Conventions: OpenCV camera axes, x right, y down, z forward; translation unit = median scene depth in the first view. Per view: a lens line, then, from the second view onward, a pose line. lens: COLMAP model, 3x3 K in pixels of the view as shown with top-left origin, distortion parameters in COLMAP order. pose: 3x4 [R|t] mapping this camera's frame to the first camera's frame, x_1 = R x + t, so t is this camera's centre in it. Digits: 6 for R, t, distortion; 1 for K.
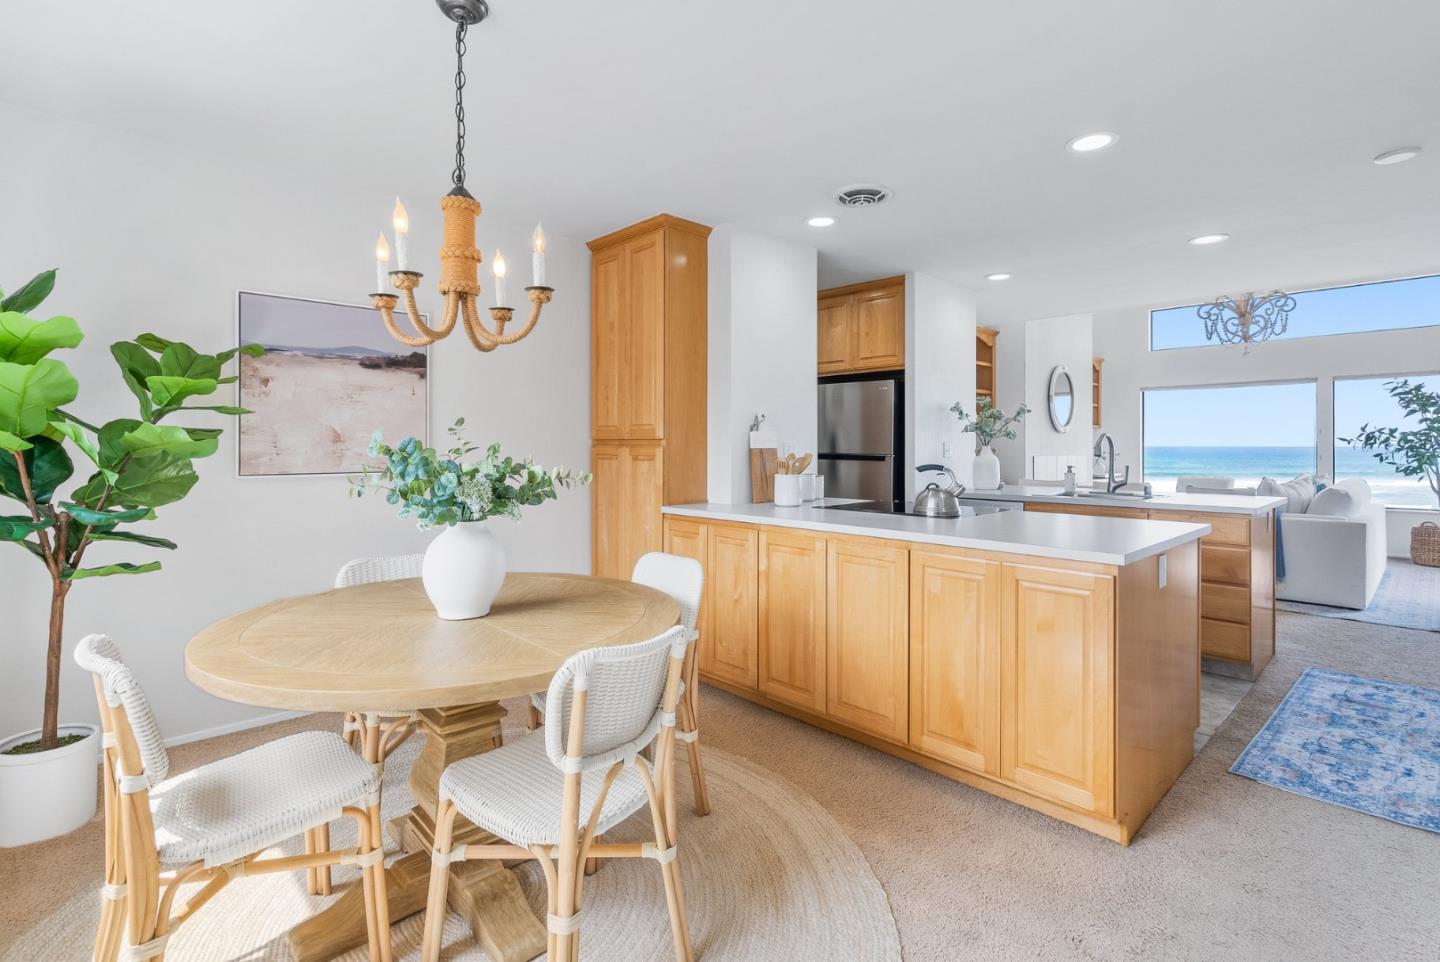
lens RADIAL K [[675.2, 0, 683.3], [0, 675.2, 448.8], [0, 0, 1]] dist [-0.001451, -0.000491]
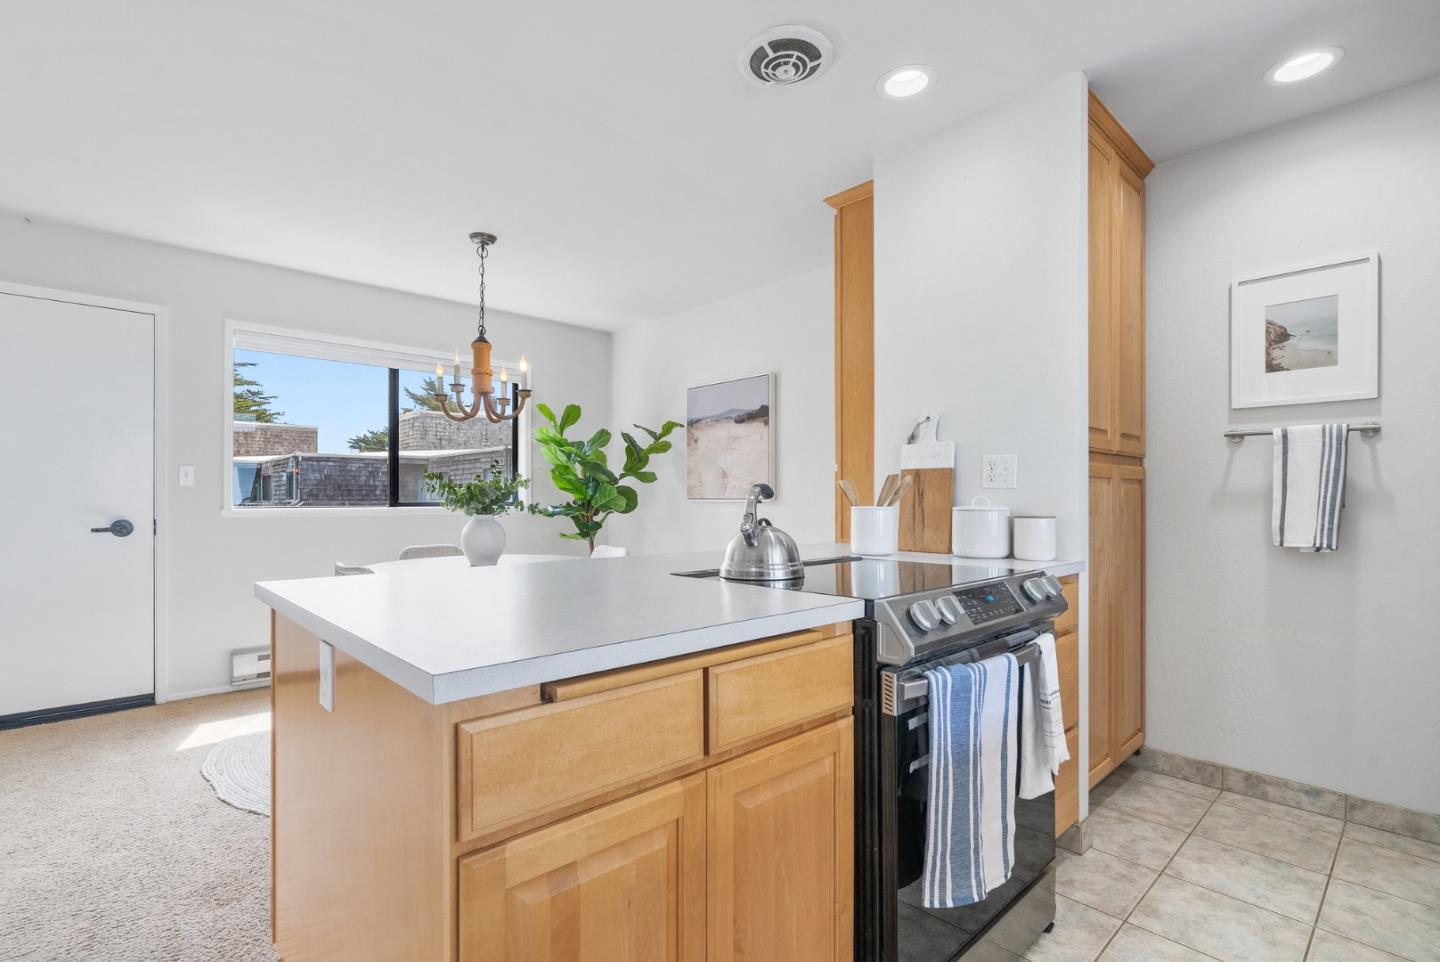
lens RADIAL K [[675.2, 0, 720.5], [0, 675.2, 490.9], [0, 0, 1]] dist [-0.001451, -0.000491]
pose [[0.020289, -0.010635, -0.999738, 0.472204], [-0.004948, 0.999930, -0.010737, 0.017575], [0.999782, 0.005164, 0.020235, 0.484660]]
